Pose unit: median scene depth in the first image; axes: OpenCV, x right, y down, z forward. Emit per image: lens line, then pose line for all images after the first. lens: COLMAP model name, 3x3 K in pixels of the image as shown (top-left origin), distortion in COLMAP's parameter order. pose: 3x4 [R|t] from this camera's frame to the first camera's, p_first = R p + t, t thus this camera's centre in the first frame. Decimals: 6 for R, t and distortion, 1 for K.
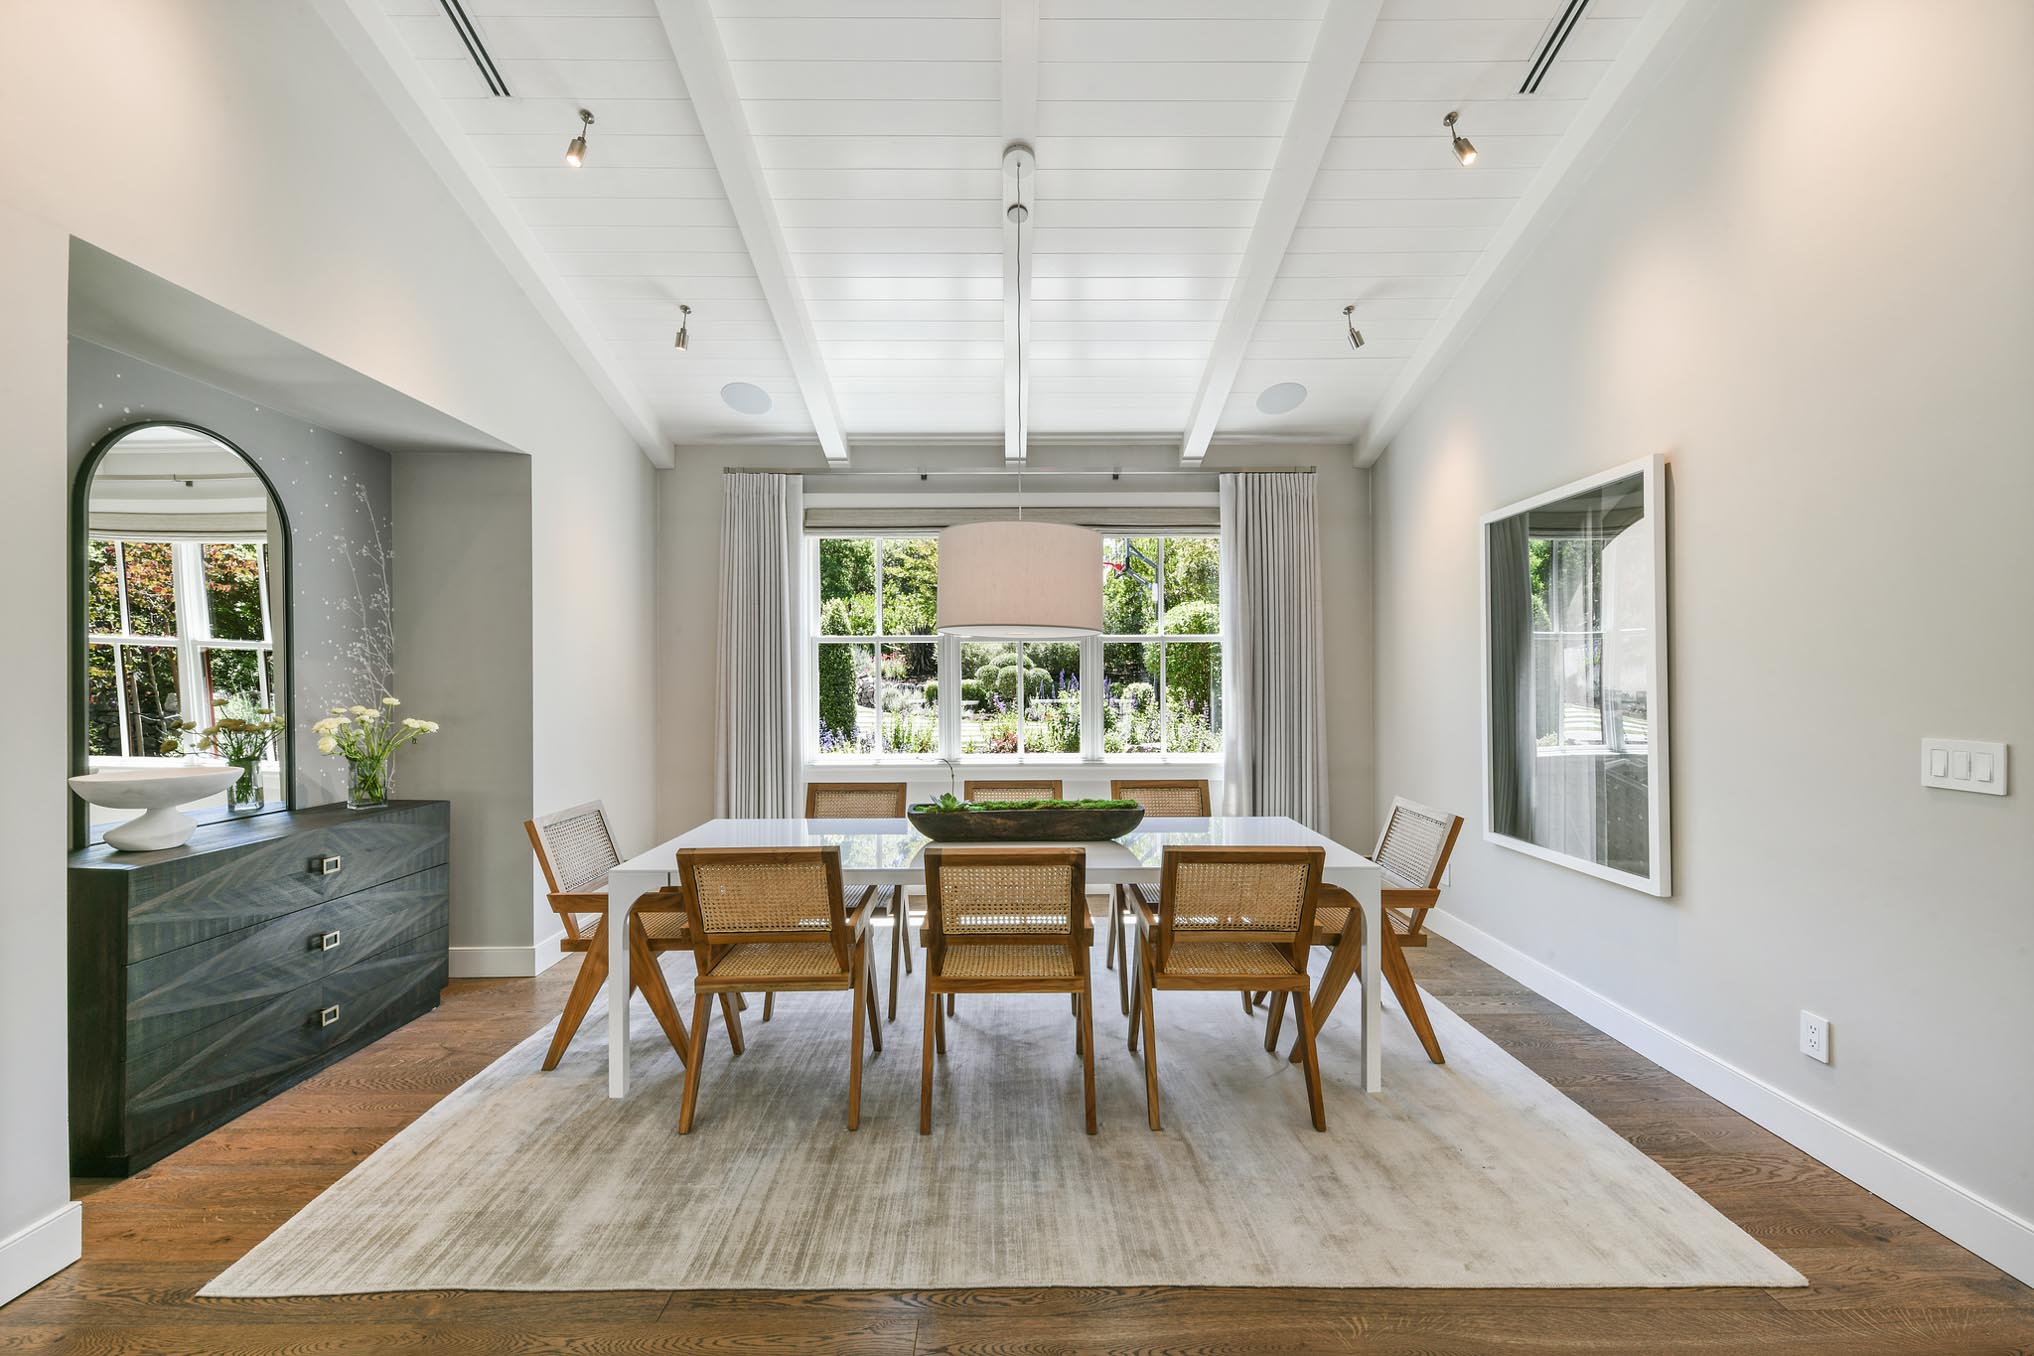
lens RADIAL K [[823.9, 0, 1014.0], [0, 823.9, 689.4], [0, 0, 1]] dist [-0.000753, -0.000192]
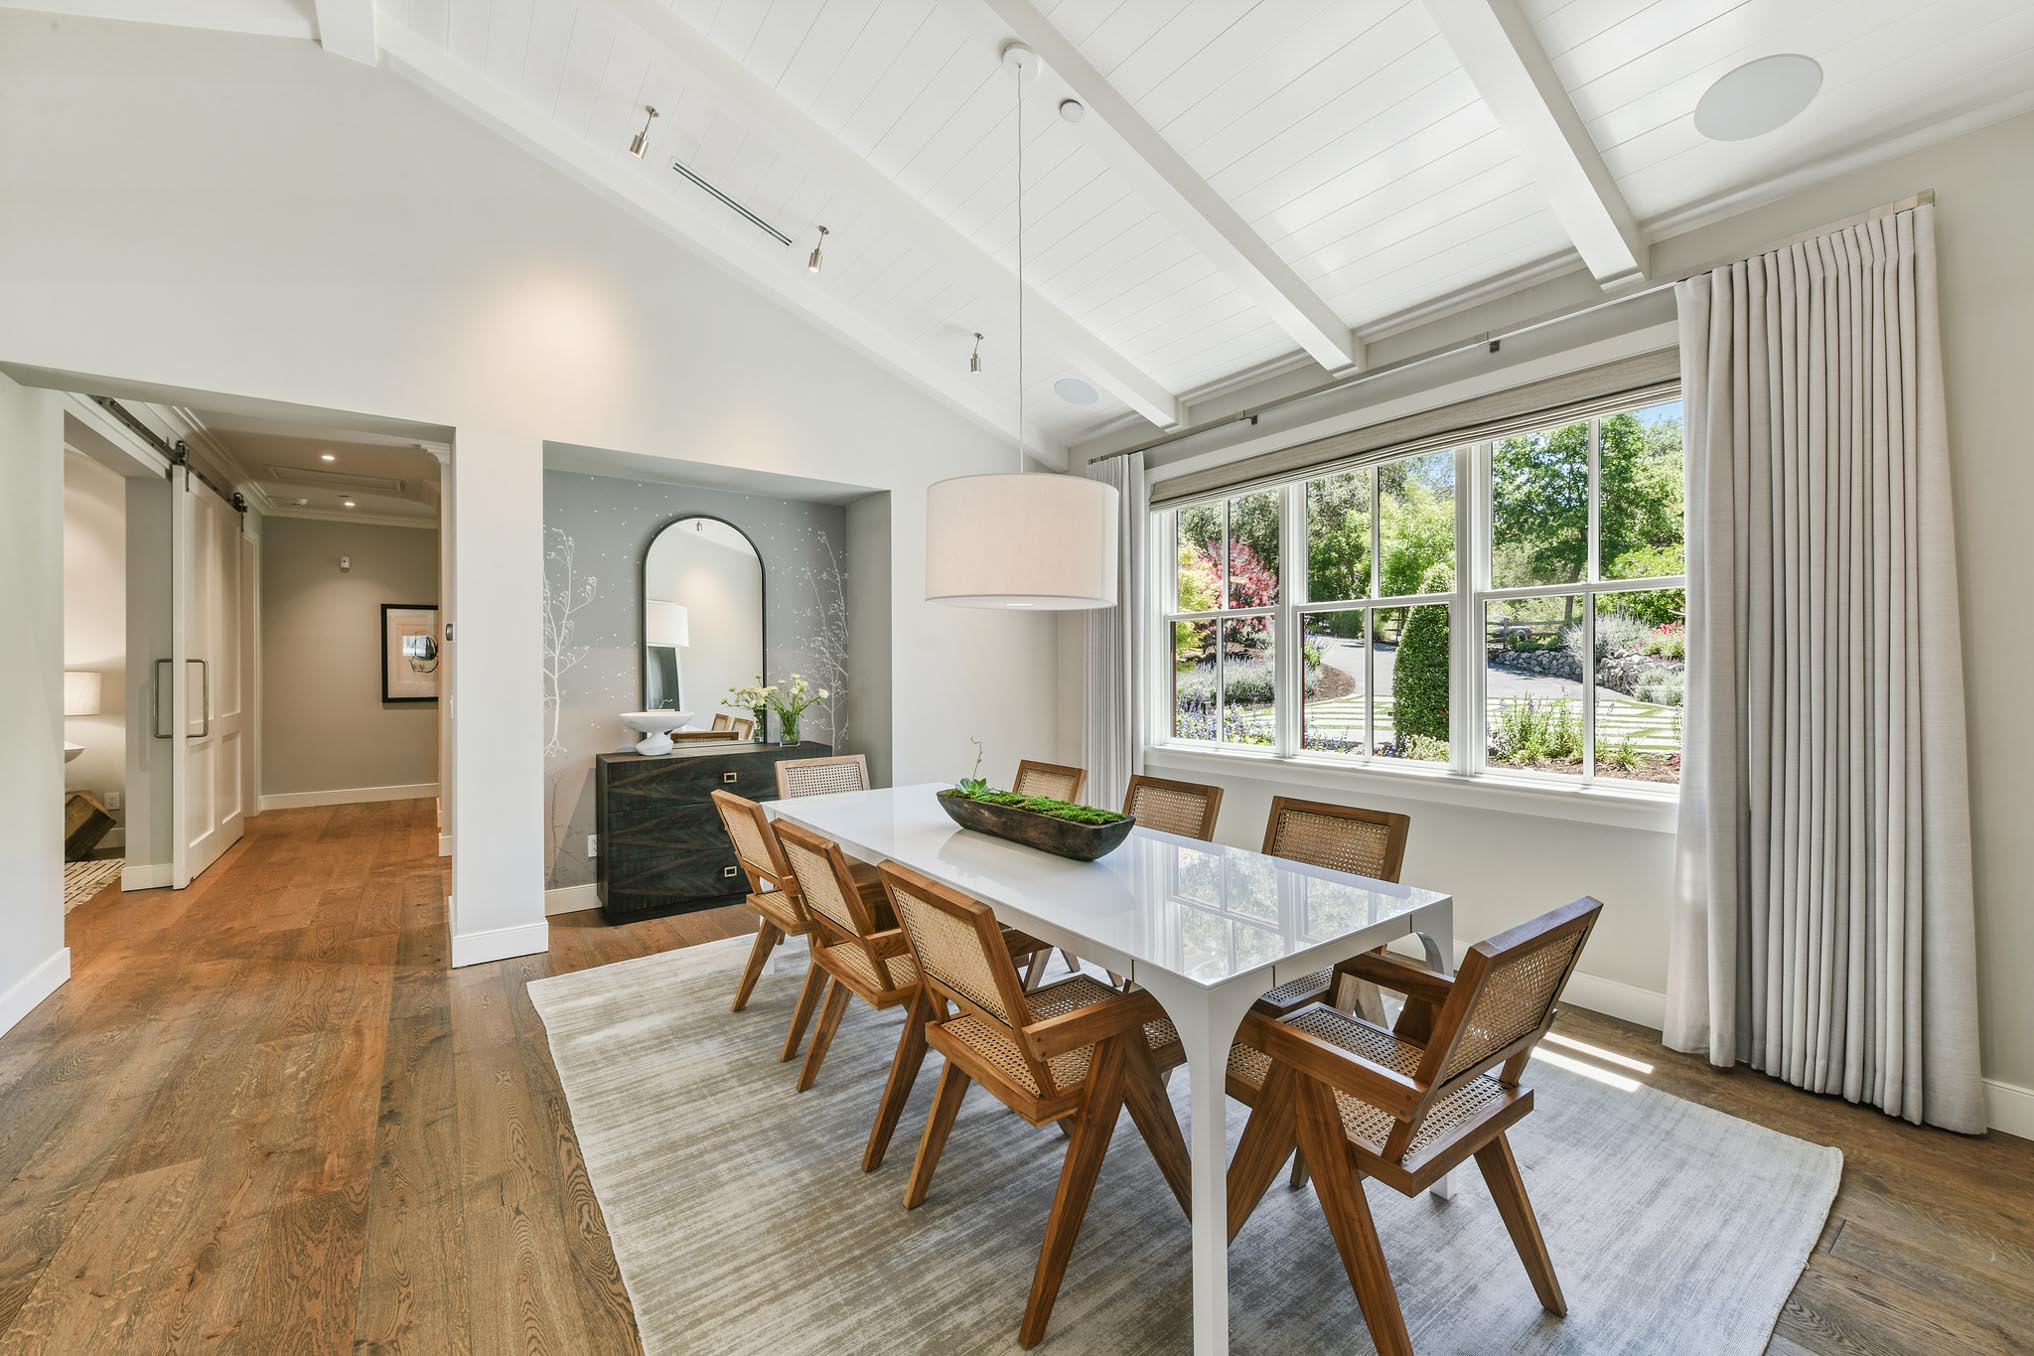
lens RADIAL K [[816.0, 0, 1010.5], [0, 816.0, 673.7], [0, 0, 1]] dist [0.000180, -0.000401]
pose [[0.570219, 0.006302, -0.821469, 0.627241], [-0.004181, 0.999980, 0.004770, 0.001072], [0.821482, 0.000715, 0.570234, 0.437756]]
